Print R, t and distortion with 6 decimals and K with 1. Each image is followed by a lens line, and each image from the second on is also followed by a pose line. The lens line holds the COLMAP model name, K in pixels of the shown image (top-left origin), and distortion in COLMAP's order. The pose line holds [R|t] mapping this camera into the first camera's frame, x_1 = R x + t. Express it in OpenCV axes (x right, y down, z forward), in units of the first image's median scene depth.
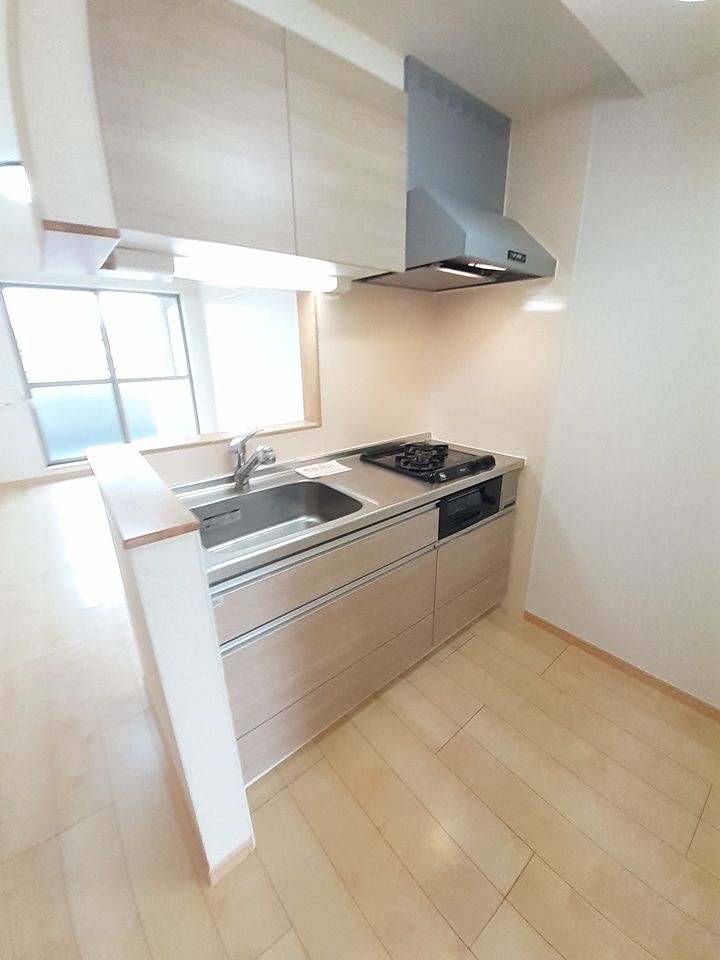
lens RADIAL K [[384.2, 0, 356.1], [0, 384.2, 473.7], [0, 0, 1]] dist [-0.013715, -0.000304]
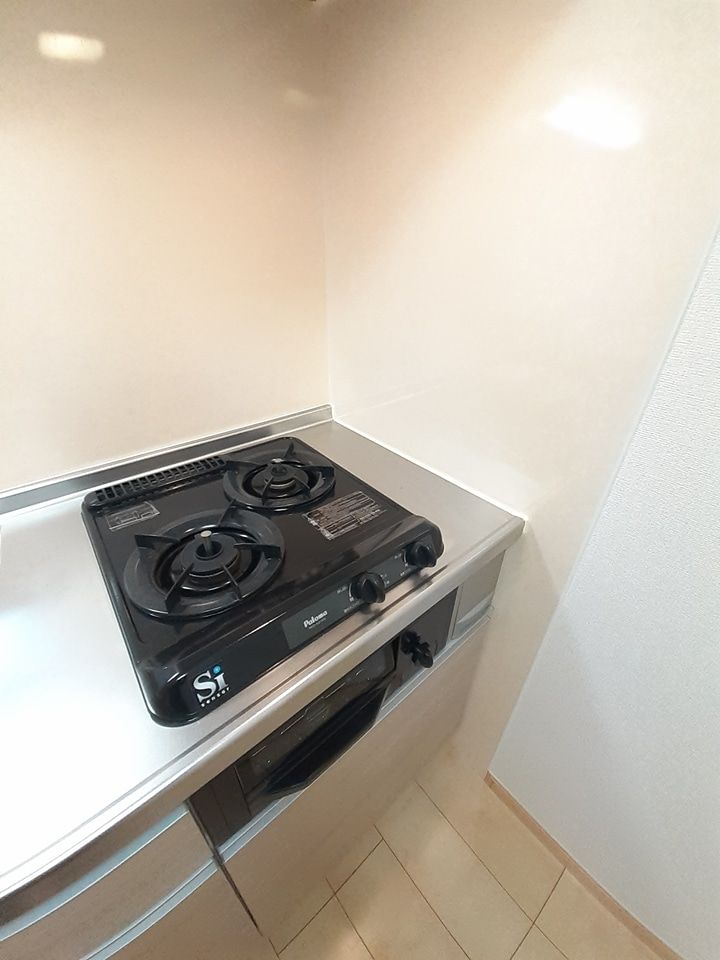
lens RADIAL K [[384.2, 0, 356.1], [0, 384.2, 473.7], [0, 0, 1]] dist [-0.013715, -0.000304]
pose [[0.998923, 0.017060, 0.043159, 0.260286], [-0.025582, 0.978350, 0.205371, -0.155732], [-0.038721, -0.206254, 0.977732, 0.654096]]
